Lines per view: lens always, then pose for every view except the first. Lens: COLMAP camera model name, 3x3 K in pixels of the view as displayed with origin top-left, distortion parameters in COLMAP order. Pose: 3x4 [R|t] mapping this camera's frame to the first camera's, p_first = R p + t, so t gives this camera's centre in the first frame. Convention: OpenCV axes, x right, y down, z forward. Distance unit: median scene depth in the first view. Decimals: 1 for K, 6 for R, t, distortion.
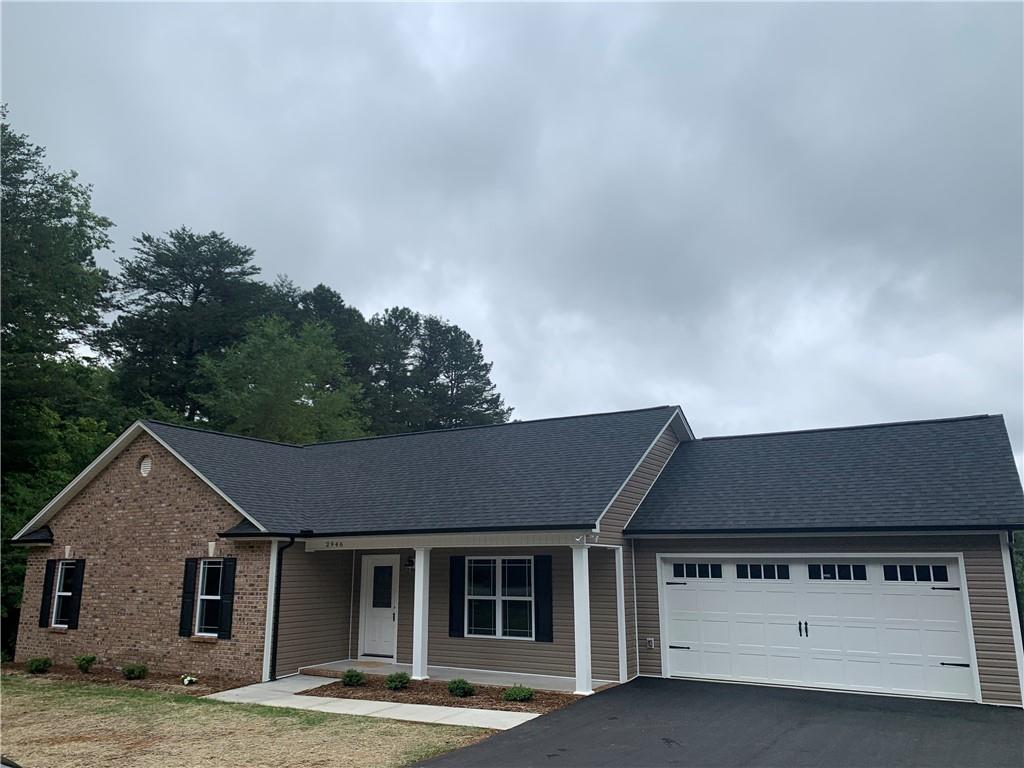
lens RADIAL K [[786.8, 0, 502.3], [0, 786.8, 379.6], [0, 0, 1]] dist [0.039924, -0.048849]
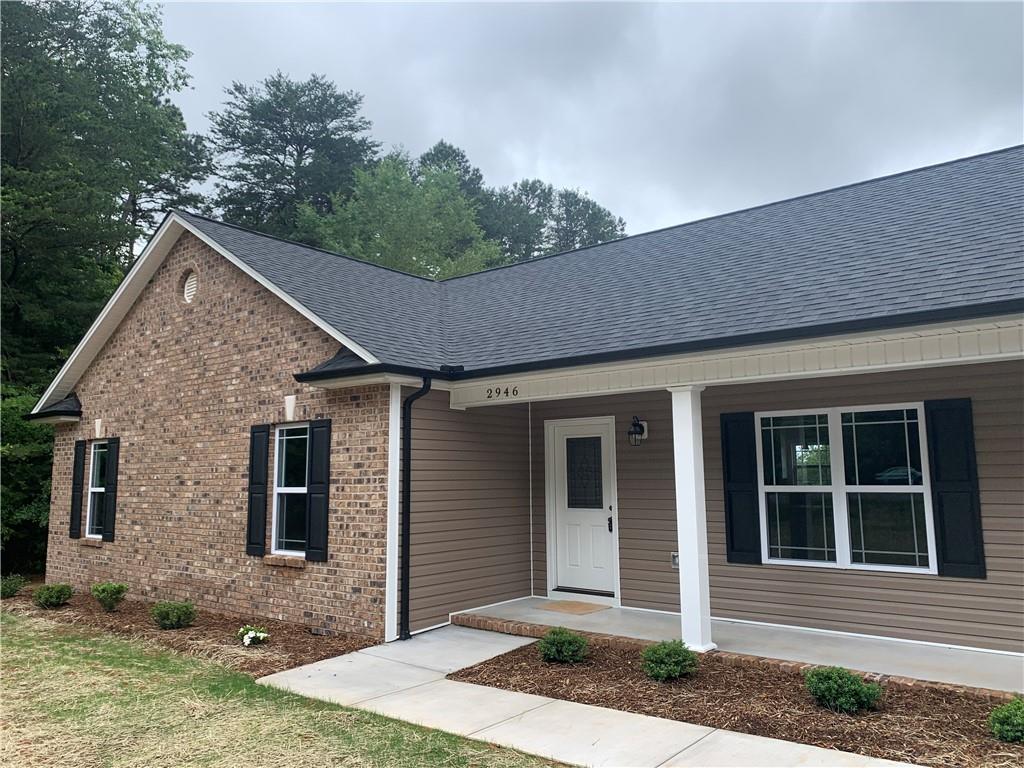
lens RADIAL K [[786.8, 0, 517.0], [0, 786.8, 379.5], [0, 0, 1]] dist [0.039924, -0.048849]
pose [[0.990610, -0.022178, -0.134910, -0.123070], [0.036301, 0.994004, 0.103145, 0.136287], [0.131813, -0.107074, 0.985475, 0.446131]]
